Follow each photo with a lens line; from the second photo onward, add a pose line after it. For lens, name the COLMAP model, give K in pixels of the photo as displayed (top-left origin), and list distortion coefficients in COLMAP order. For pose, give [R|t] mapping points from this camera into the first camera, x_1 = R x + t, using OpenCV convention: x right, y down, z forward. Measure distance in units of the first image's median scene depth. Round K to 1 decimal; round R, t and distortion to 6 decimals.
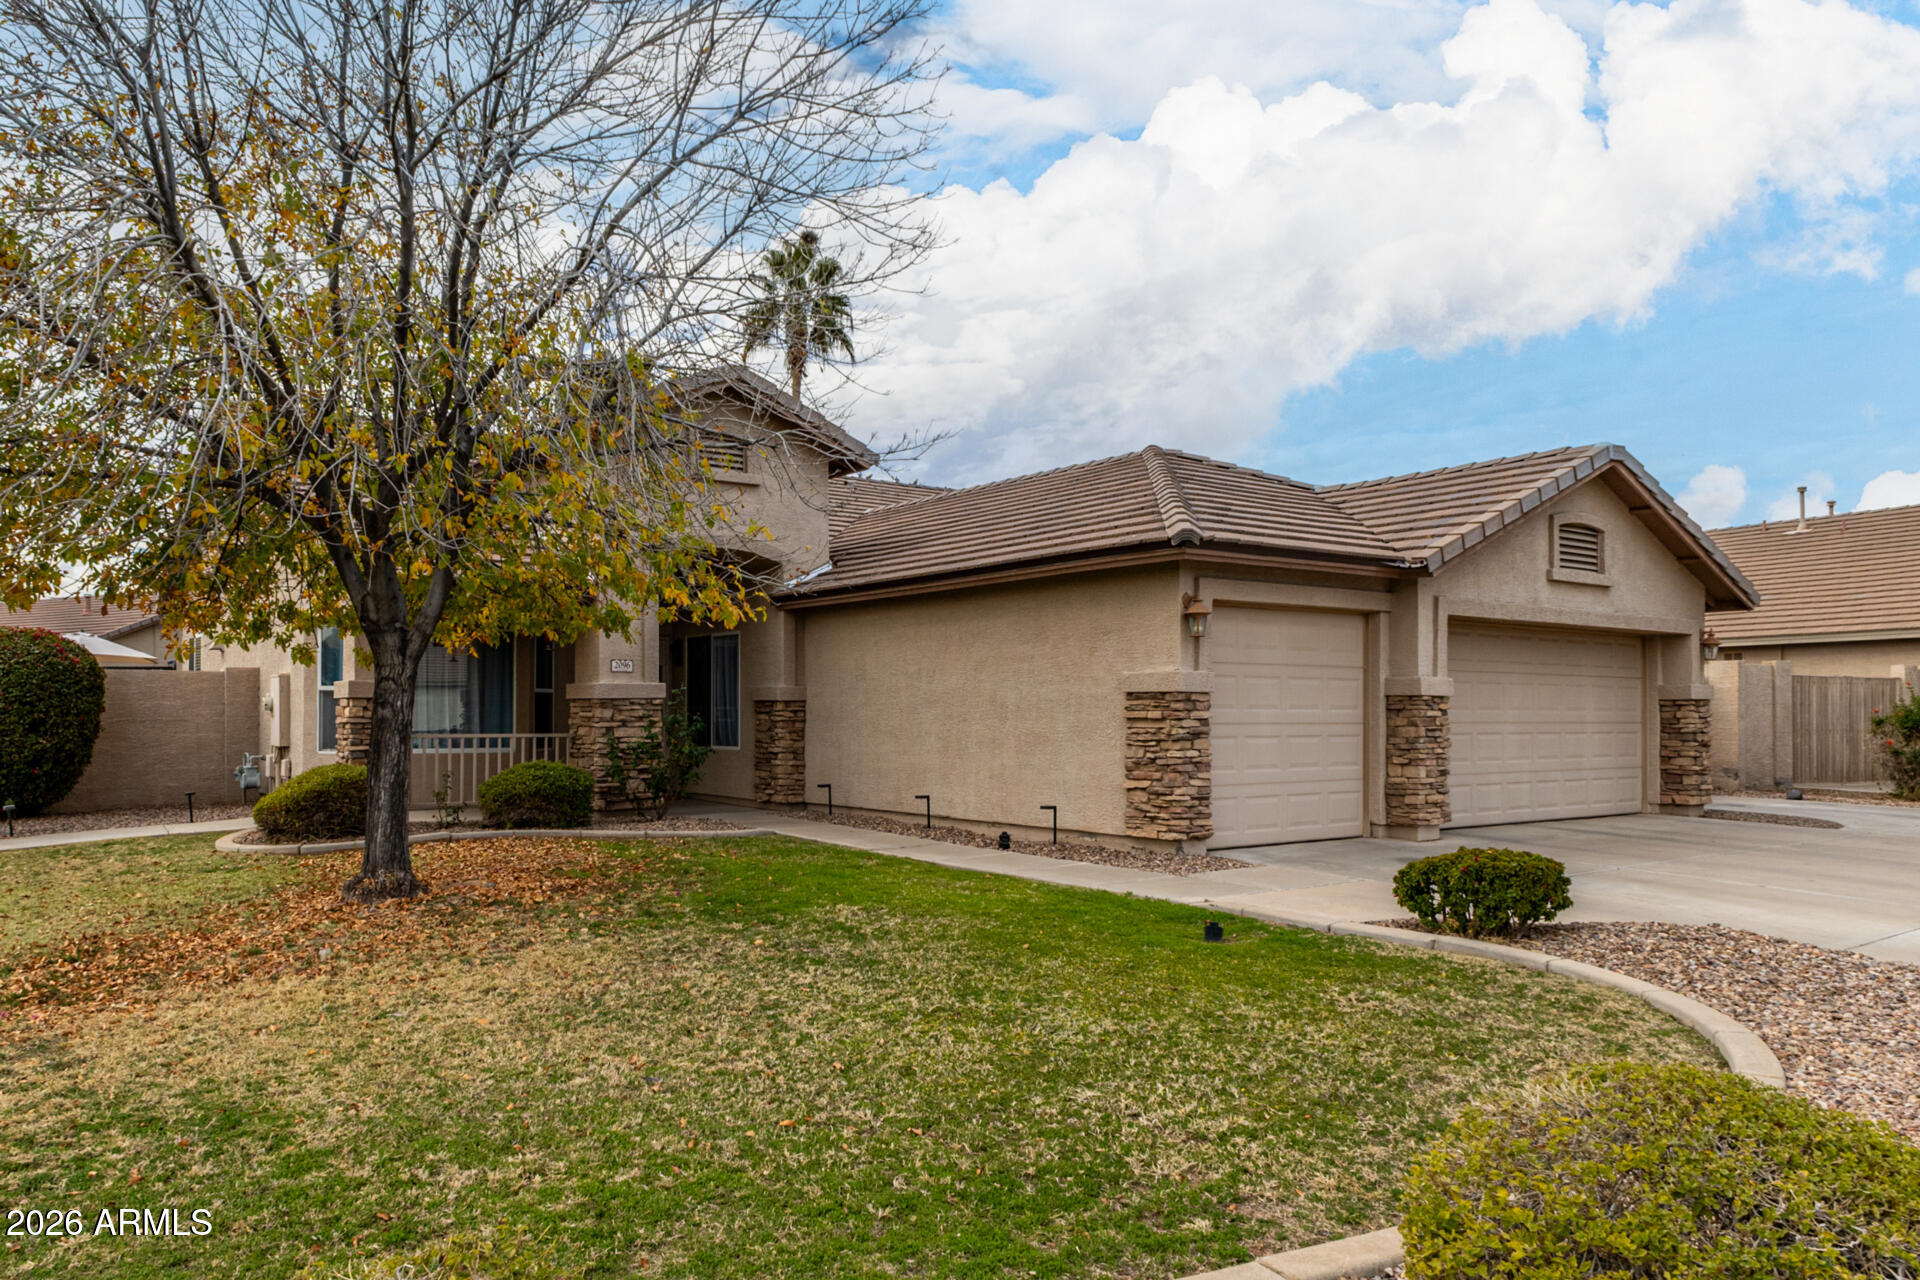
lens RADIAL K [[1310.7, 0, 871.1], [0, 1310.7, 700.4], [0, 0, 1]] dist [0.006248, -0.001732]
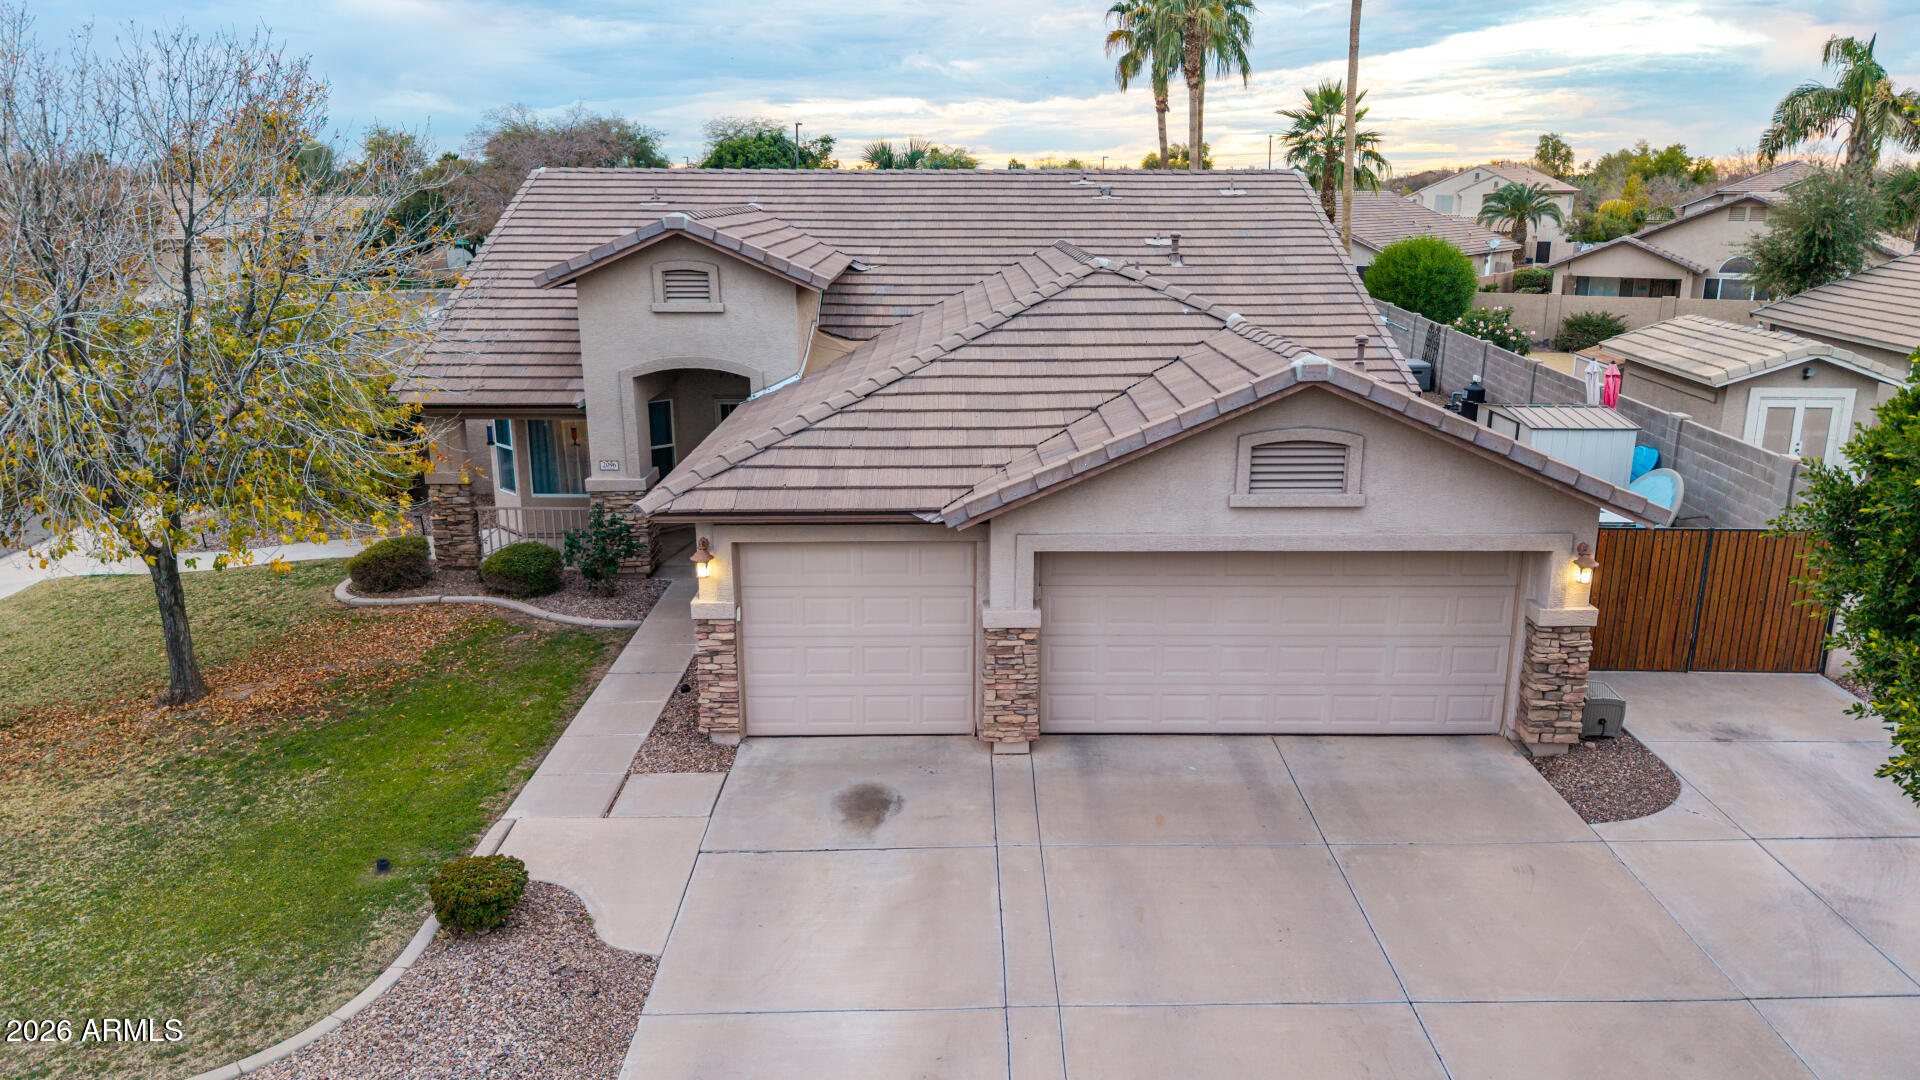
lens RADIAL K [[1343.4, 0, 973.2], [0, 1343.4, 553.7], [0, 0, 1]] dist [0.025315, -0.020090]
pose [[0.828830, 0.146723, -0.539919, 0.882474], [0.005087, 0.962987, 0.269501, -0.315718], [0.559477, -0.226117, 0.797406, 0.134410]]
